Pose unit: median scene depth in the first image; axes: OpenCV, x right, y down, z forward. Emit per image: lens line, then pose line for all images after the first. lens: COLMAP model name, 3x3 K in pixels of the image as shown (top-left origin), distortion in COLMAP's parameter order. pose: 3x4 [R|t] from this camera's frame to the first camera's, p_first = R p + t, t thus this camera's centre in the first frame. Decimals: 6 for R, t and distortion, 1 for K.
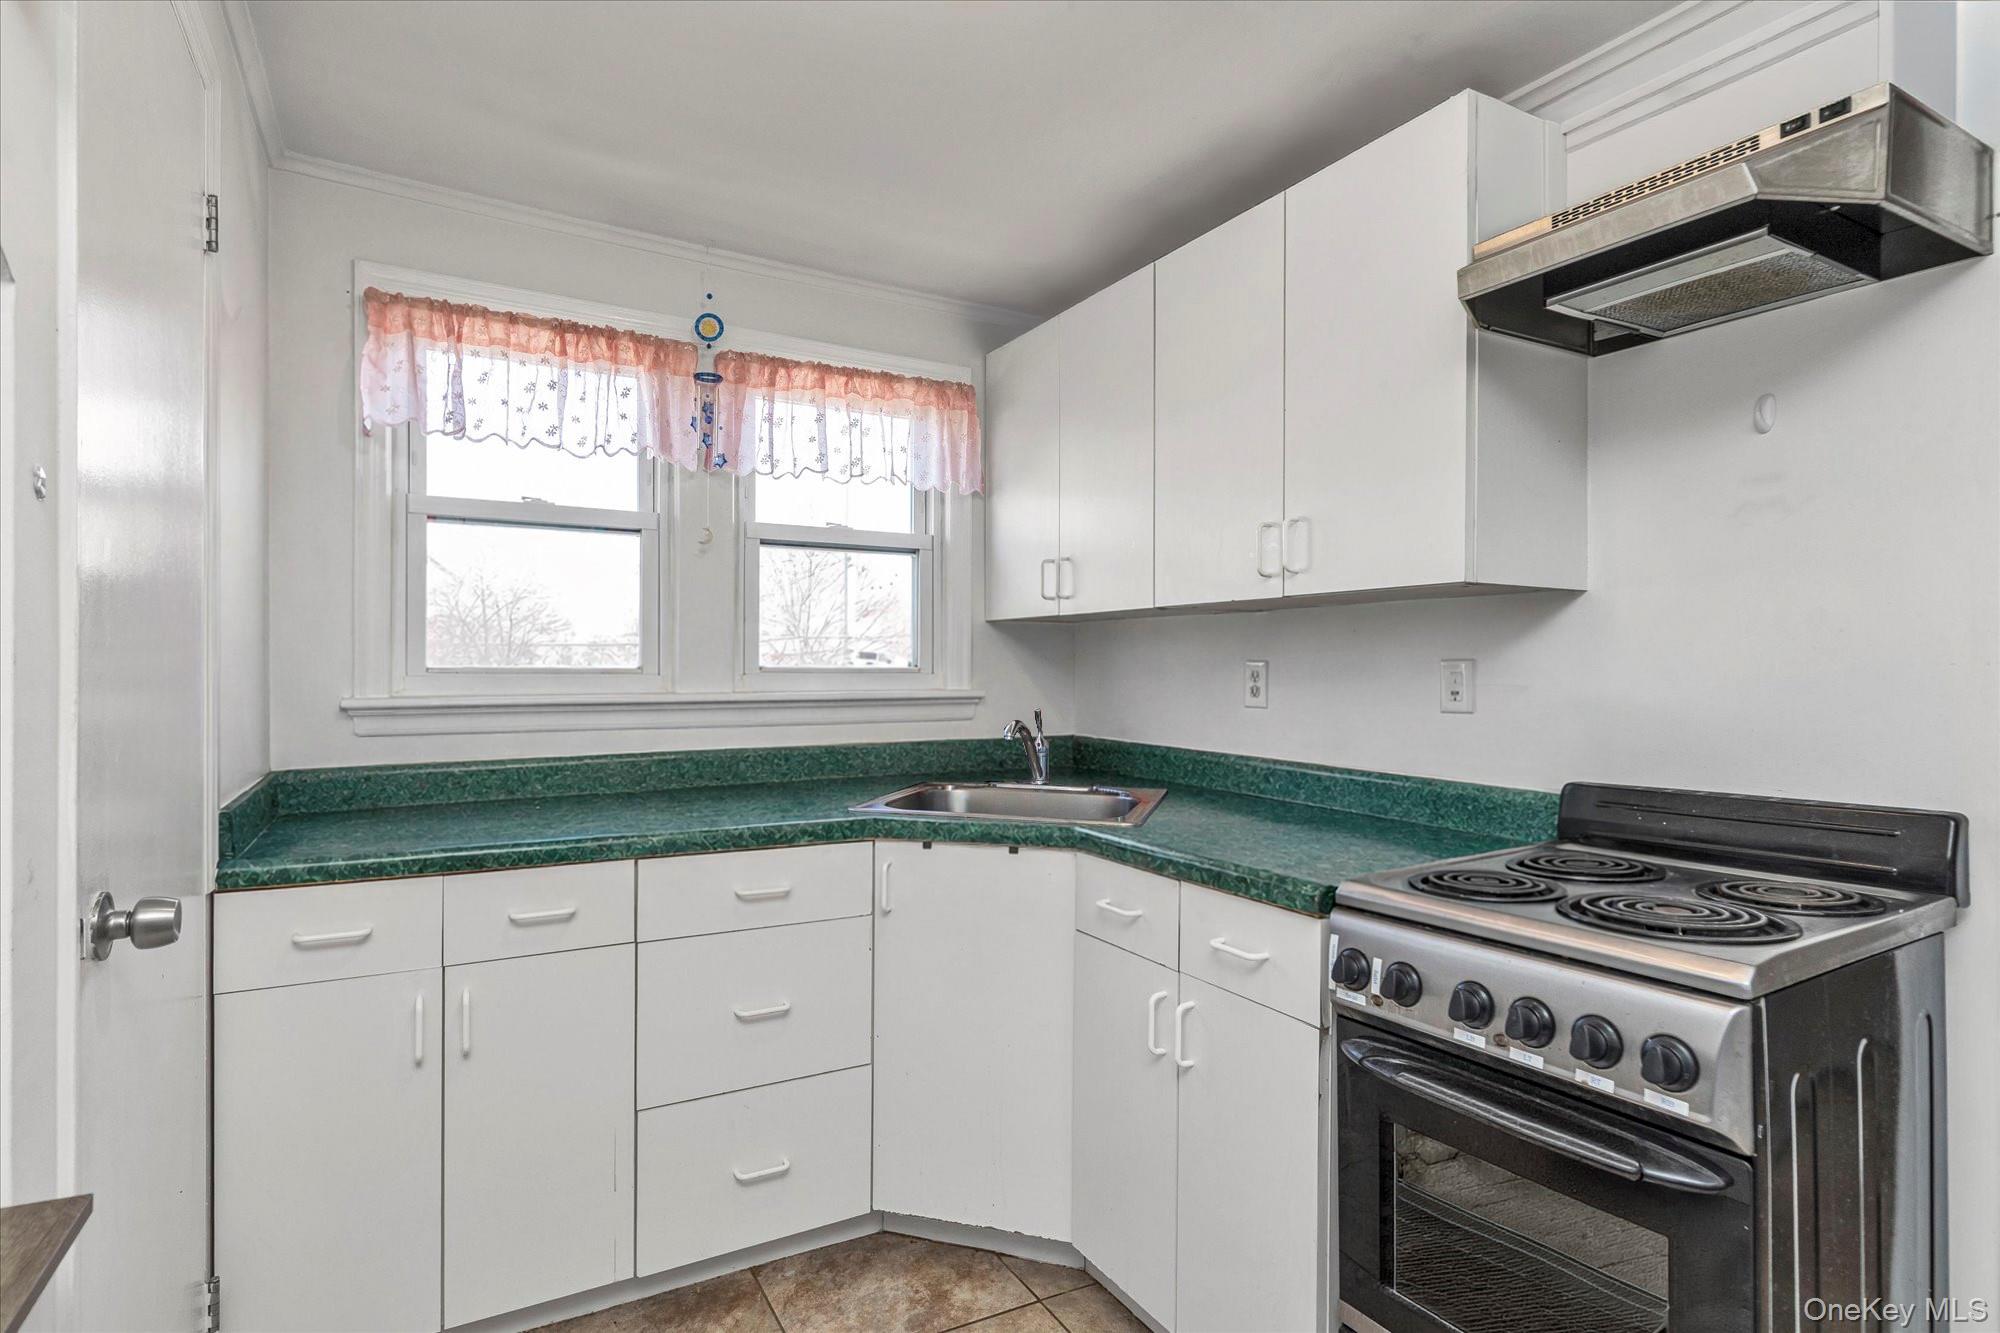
lens RADIAL K [[1028.2, 0, 1000.0], [0, 1028.2, 666.5], [0, 0, 1]] dist [-0.001433, -0.000472]
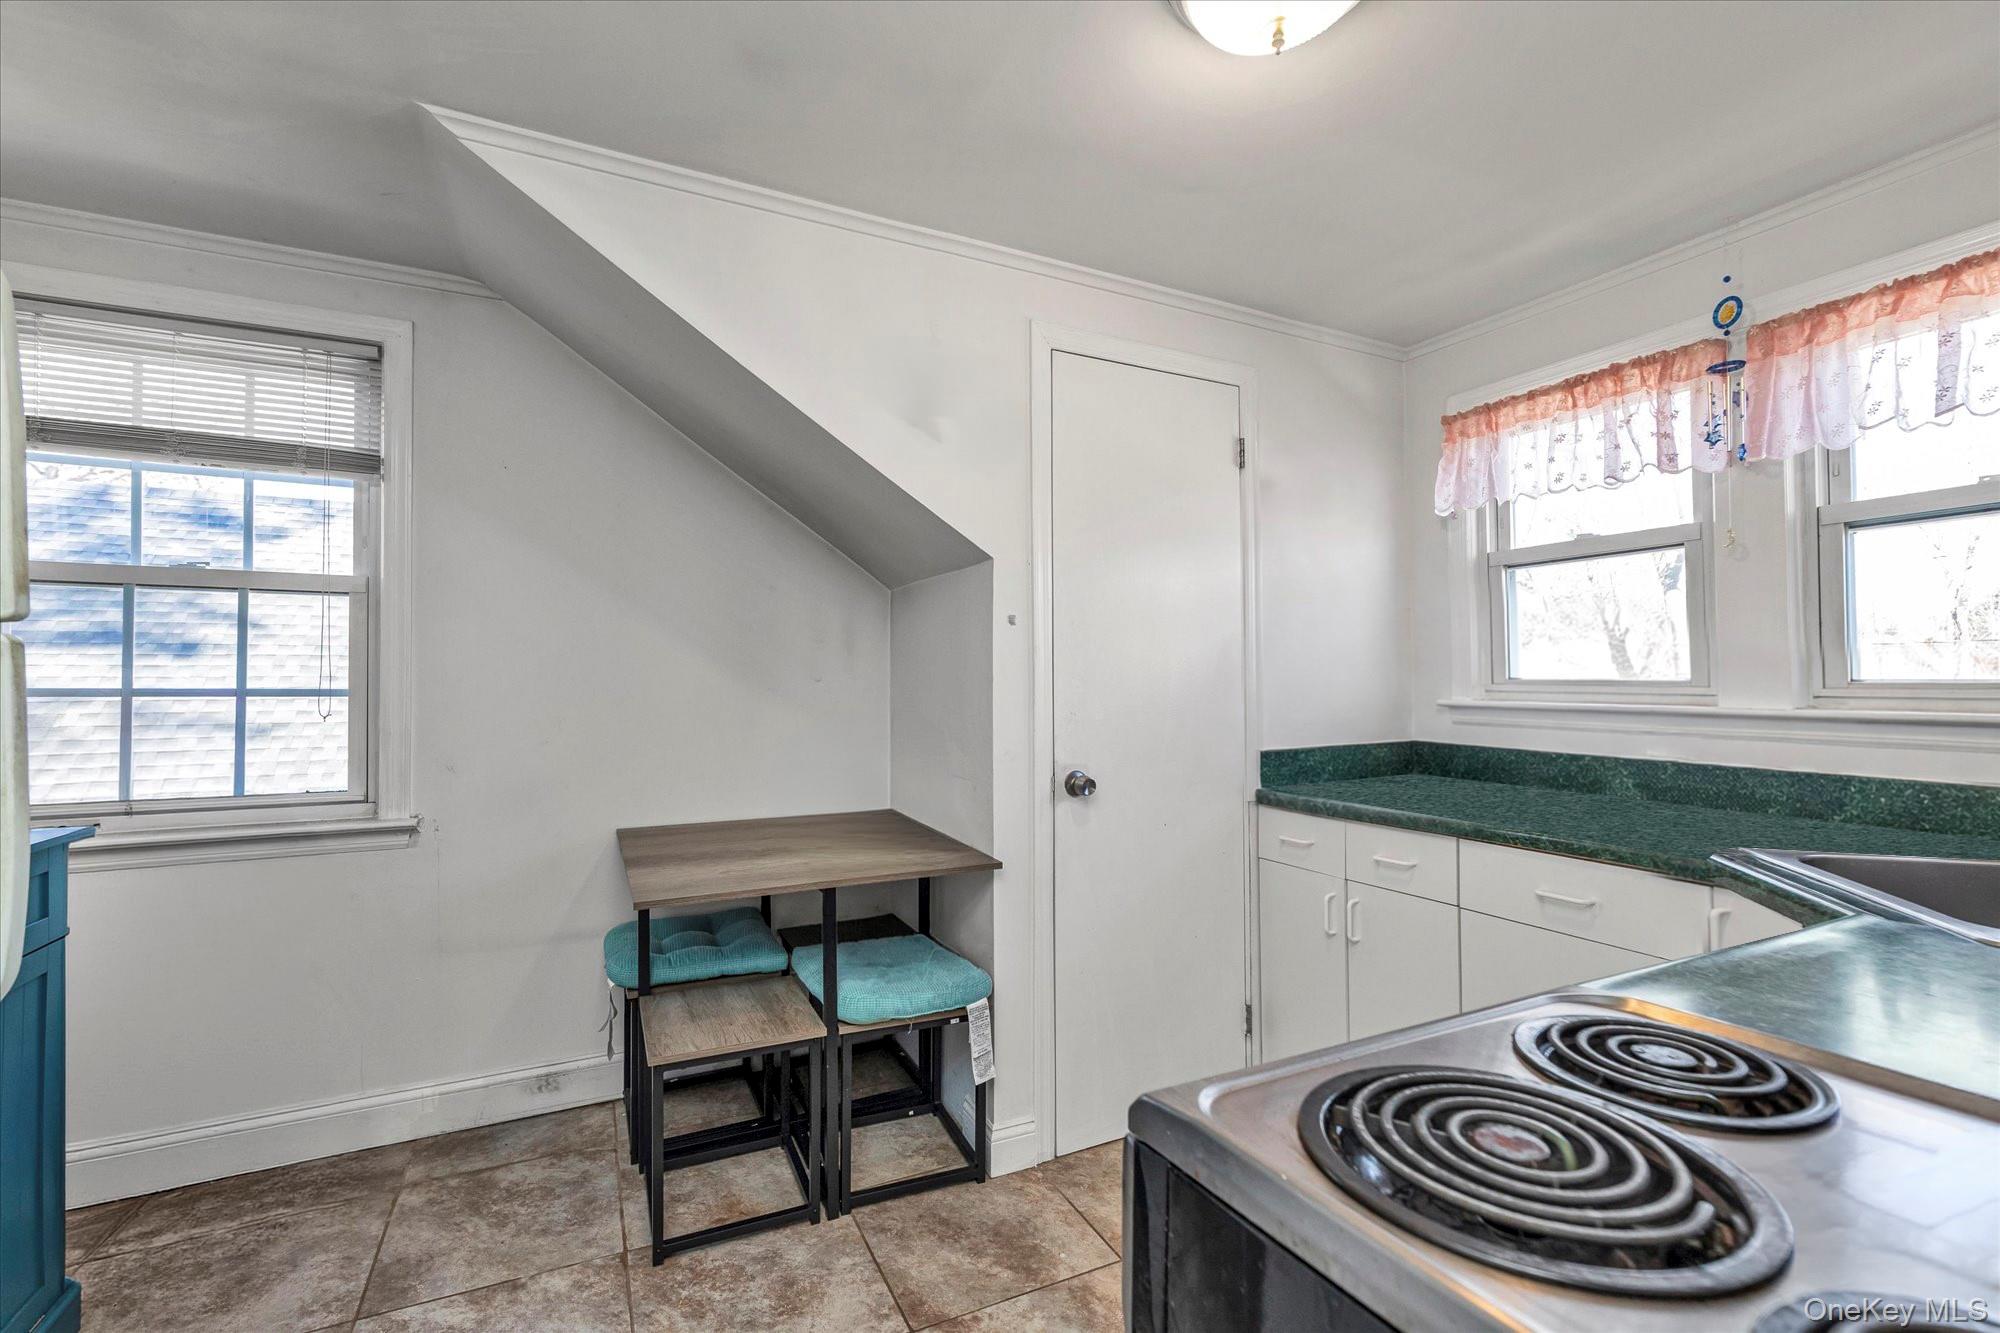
lens RADIAL K [[877.9, 0, 1000.0], [0, 877.9, 666.5], [0, 0, 1]] dist [0.000945, 0.000064]
pose [[-0.053074, -0.025763, -0.998258, 0.568679], [0.012248, 0.999575, -0.026448, 0.003064], [0.998515, -0.013630, -0.052736, 0.403071]]
